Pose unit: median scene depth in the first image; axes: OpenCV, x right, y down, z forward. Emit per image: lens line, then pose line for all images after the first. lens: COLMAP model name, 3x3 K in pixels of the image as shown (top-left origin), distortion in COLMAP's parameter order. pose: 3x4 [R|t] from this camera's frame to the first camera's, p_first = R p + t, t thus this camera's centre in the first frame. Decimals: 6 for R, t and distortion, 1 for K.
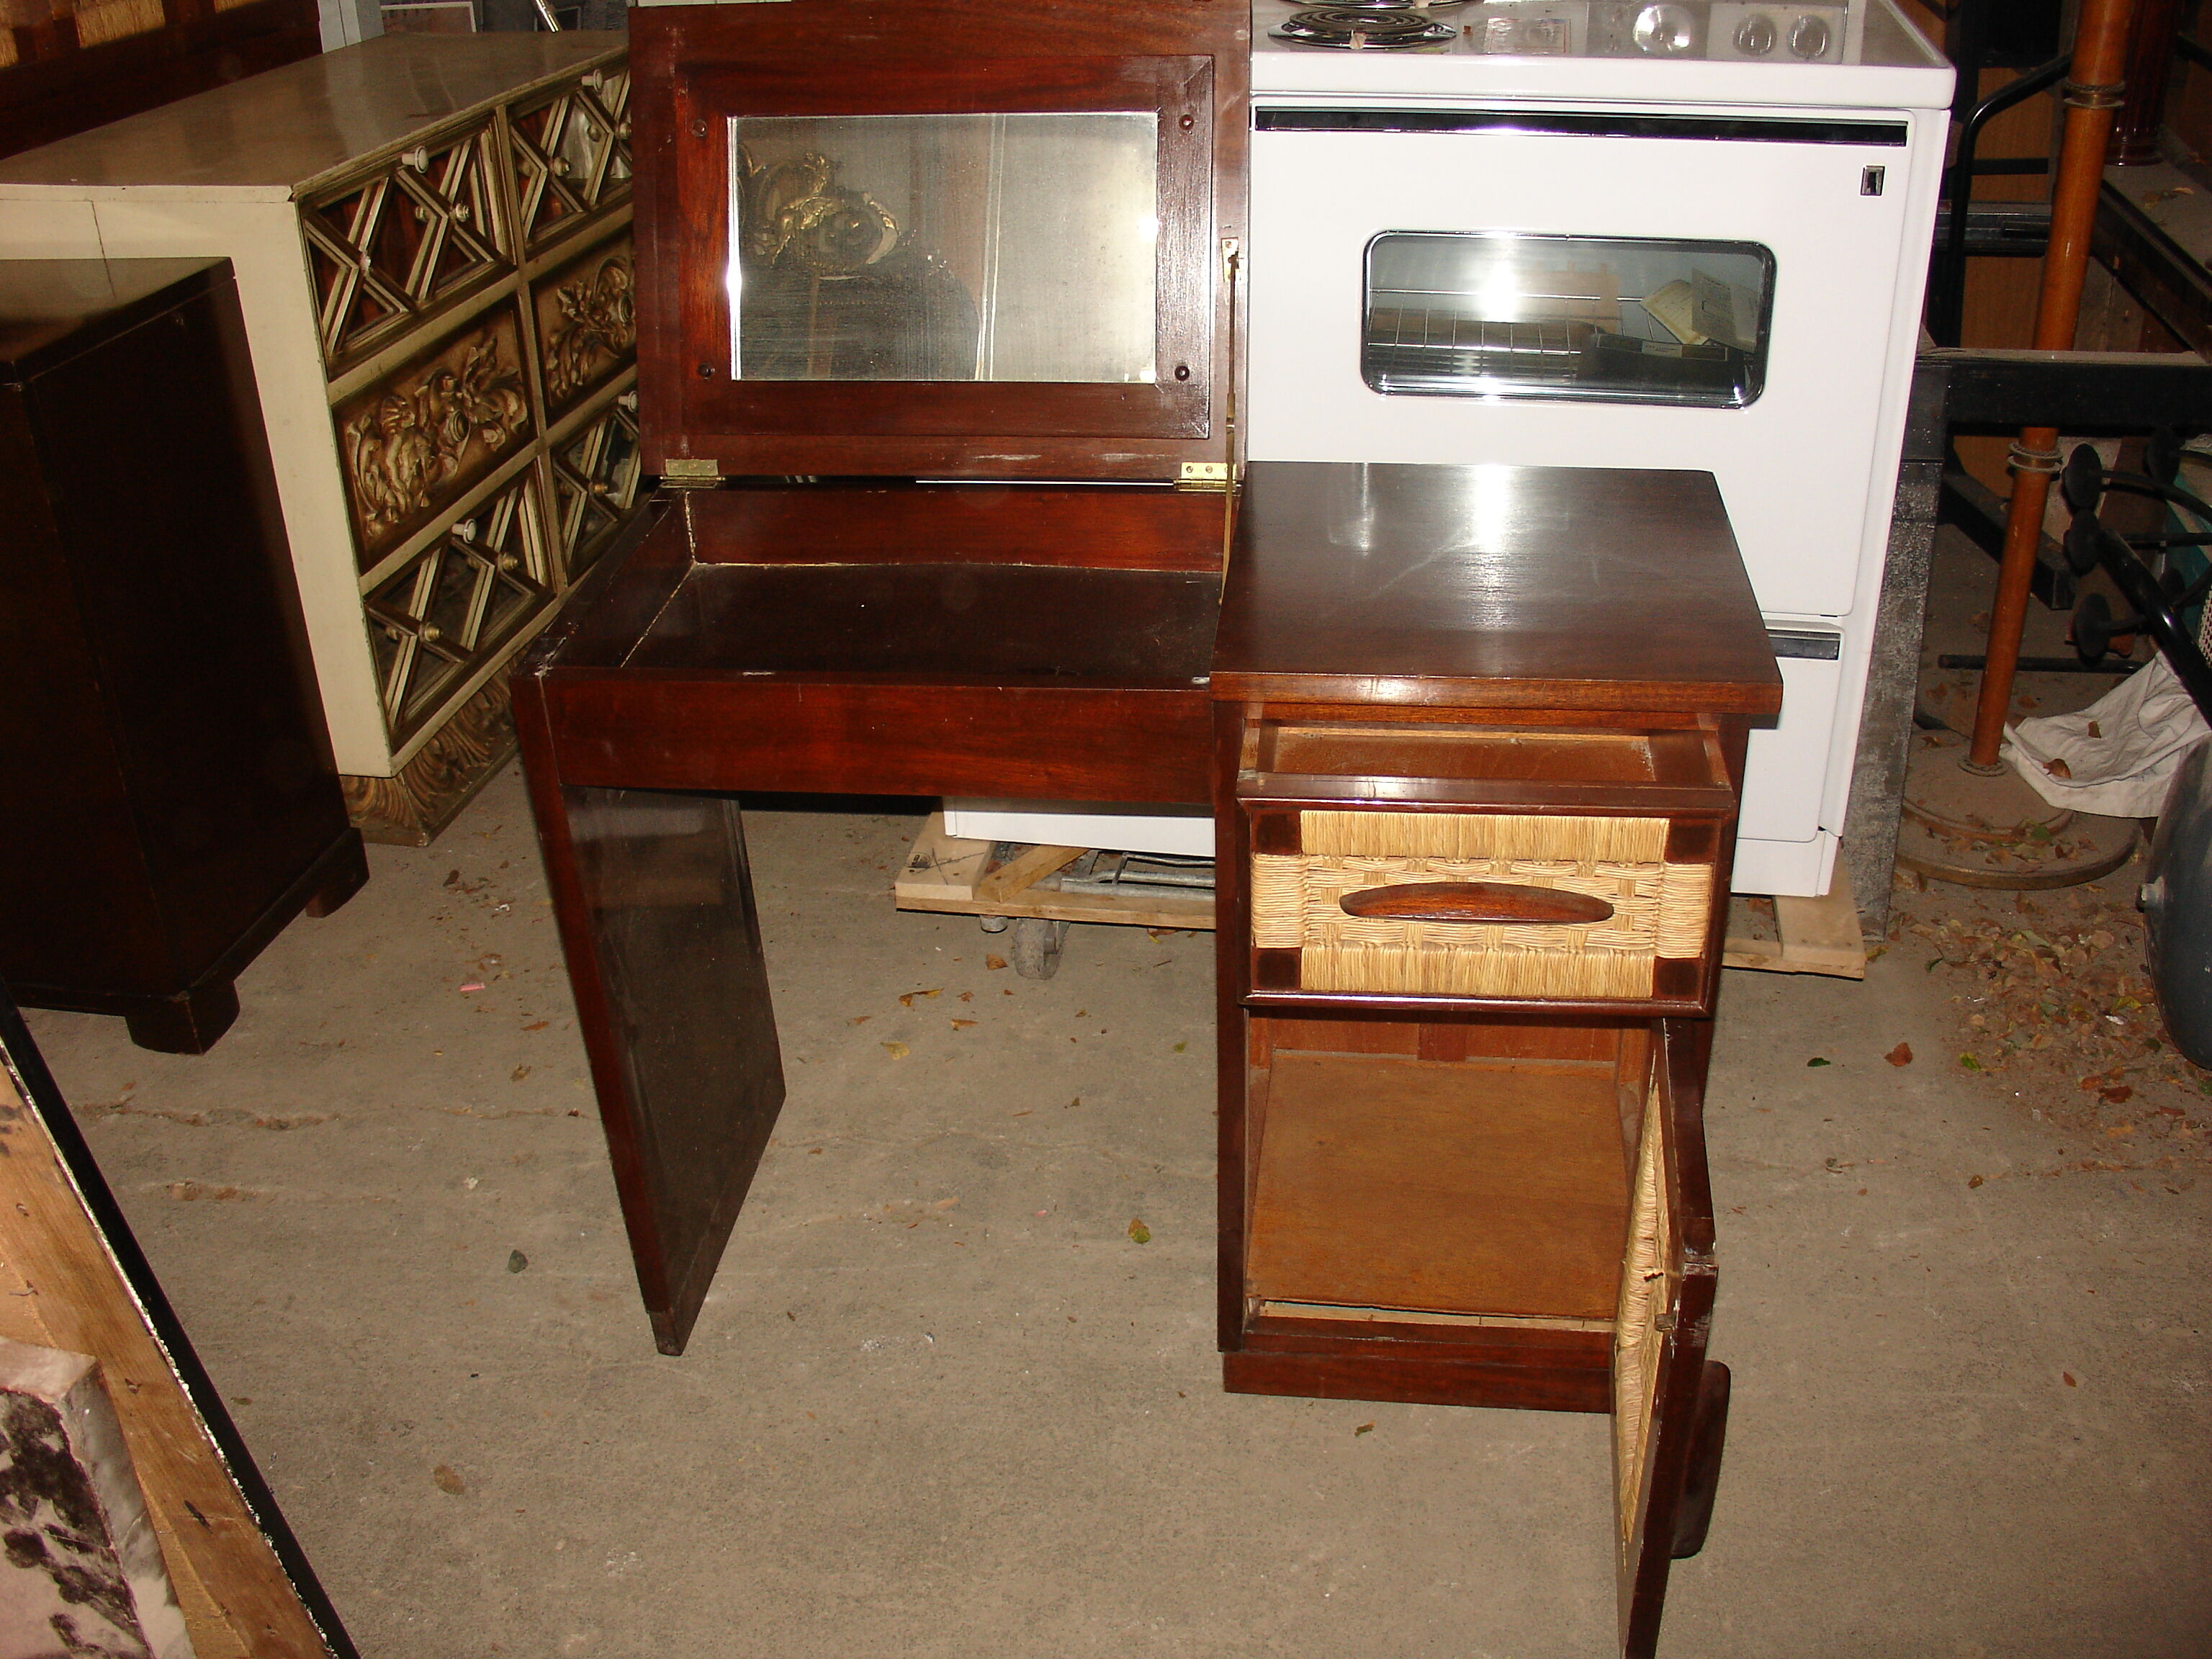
lens RADIAL K [[2212.7, 0, 1106.0], [0, 2212.7, 829.5], [0, 0, 1]] dist [-0.202983, 0.227689]
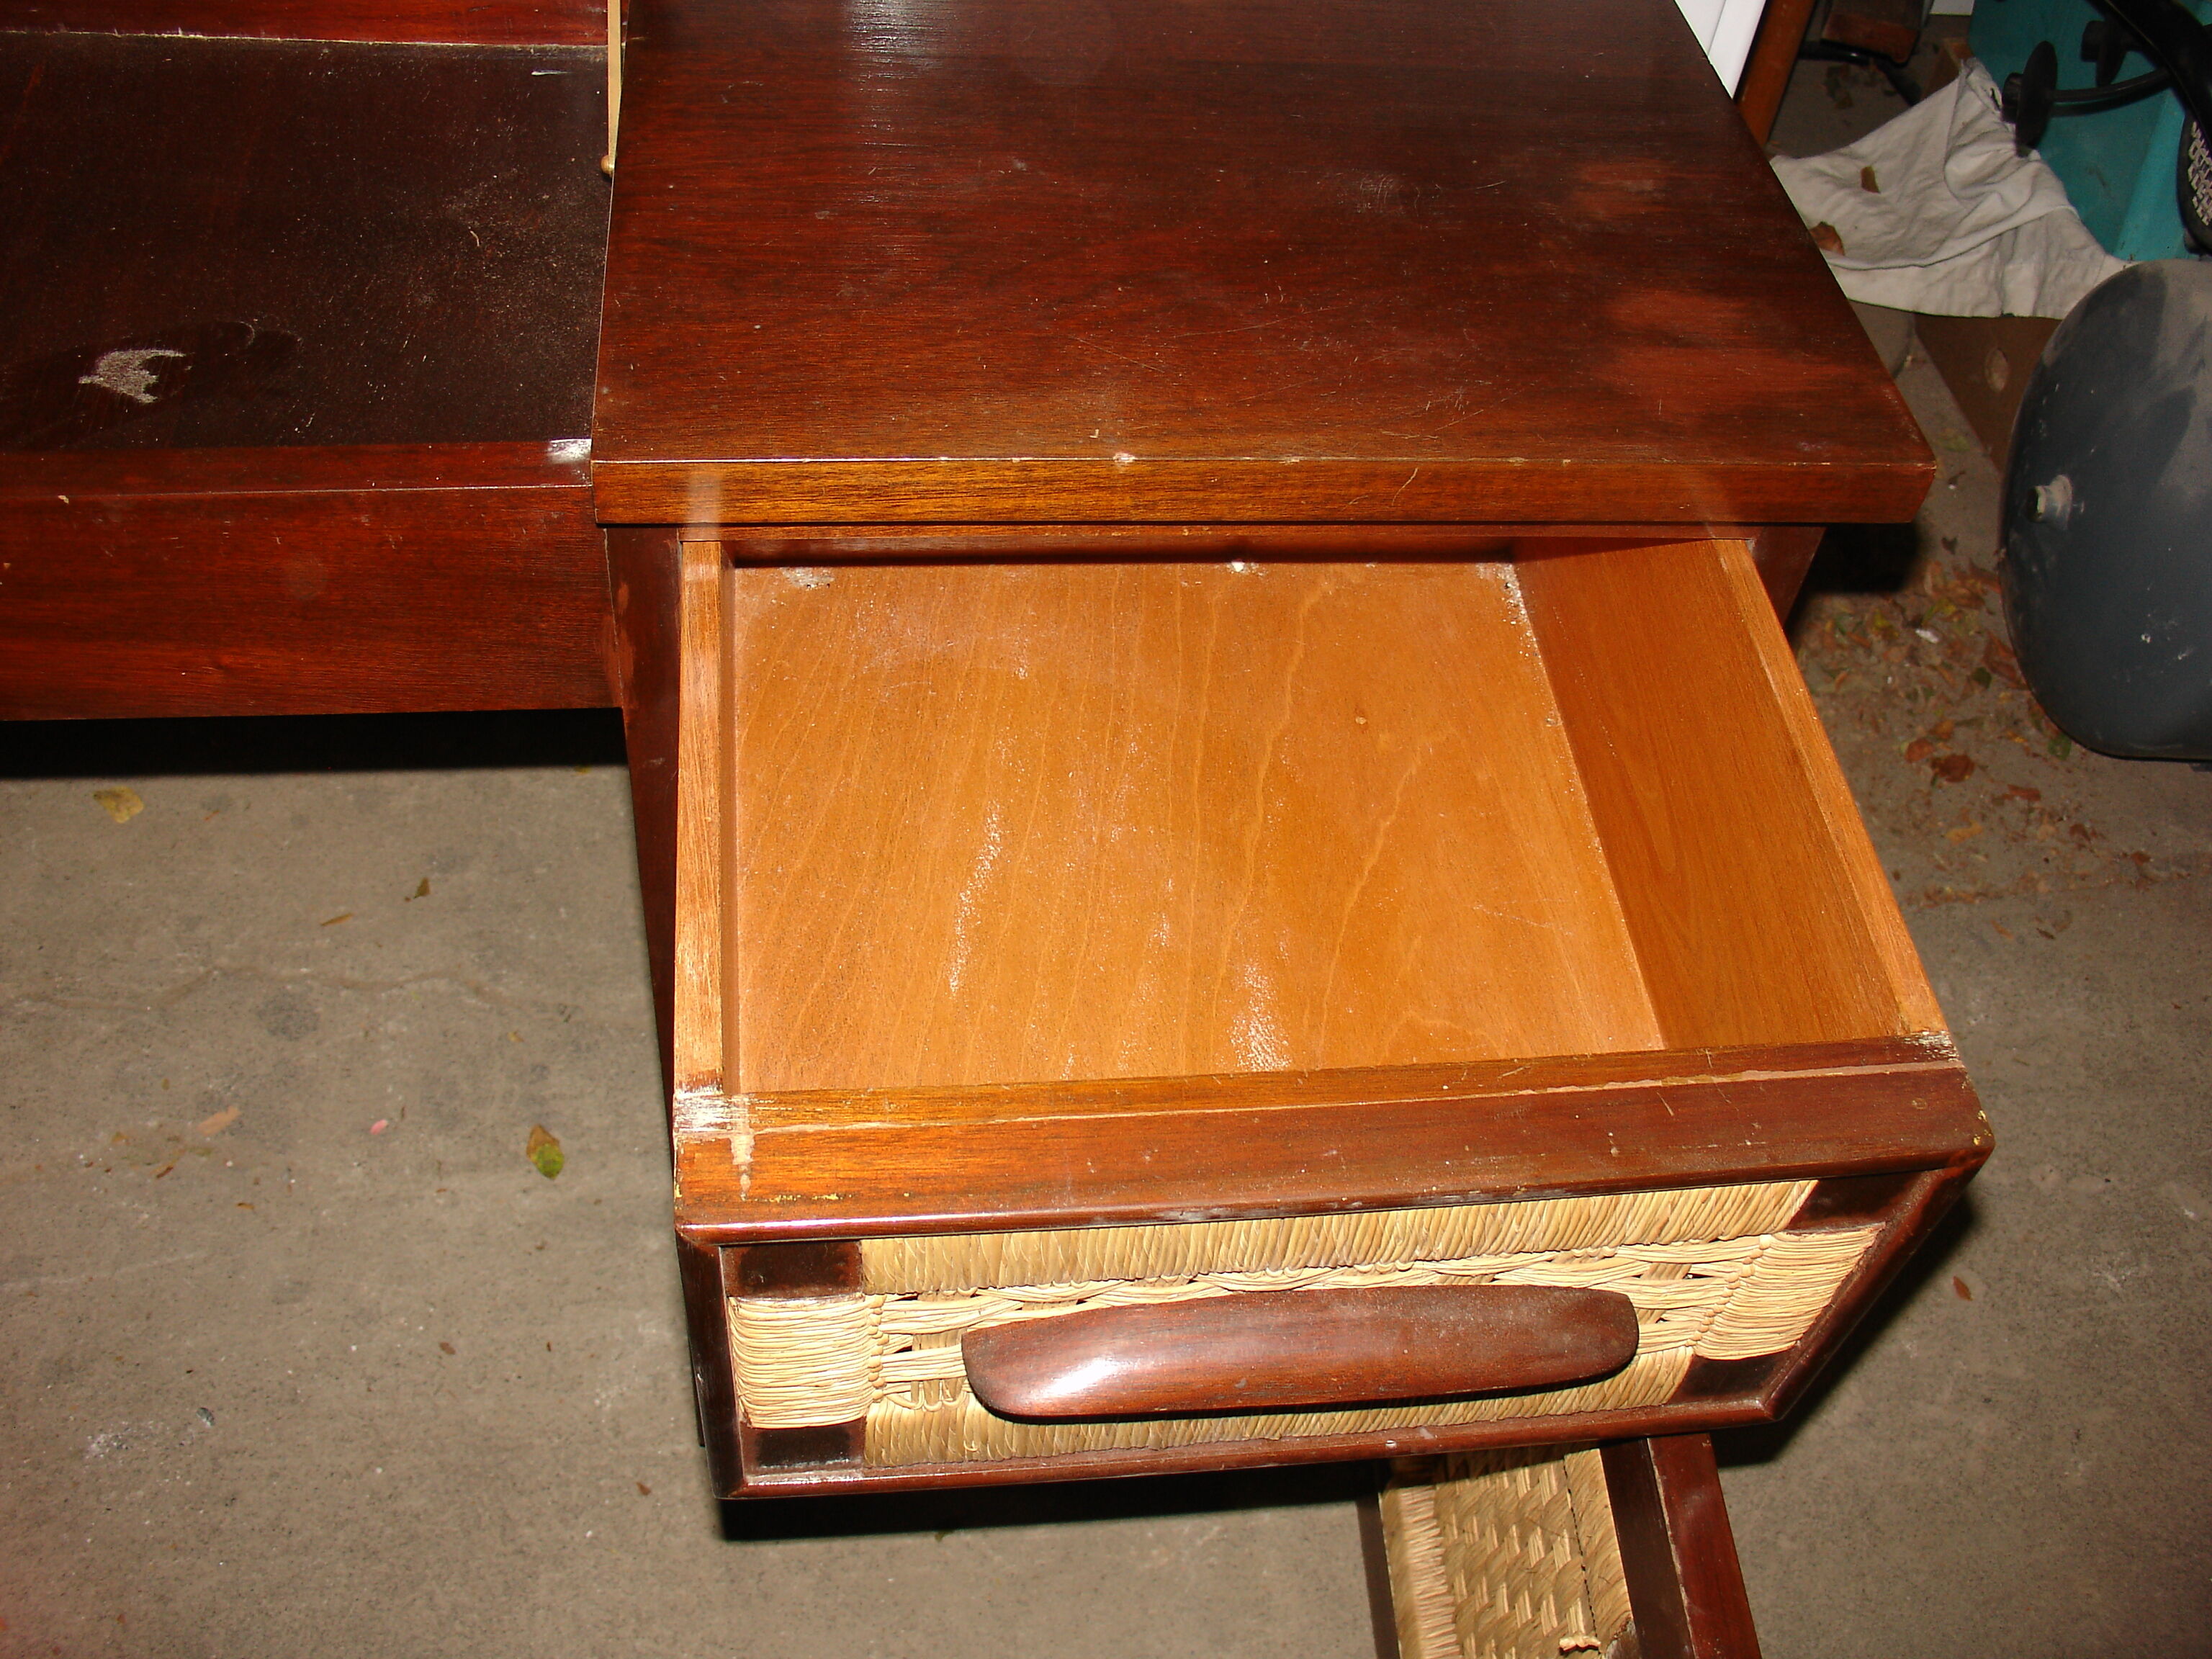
lens RADIAL K [[2212.7, 0, 1106.0], [0, 2212.7, 829.5], [0, 0, 1]] dist [-0.202983, 0.227689]
pose [[0.965540, -0.088754, 0.244654, 0.025901], [0.002842, 0.943593, 0.331094, -0.101597], [-0.260240, -0.318989, 0.911329, 0.441340]]
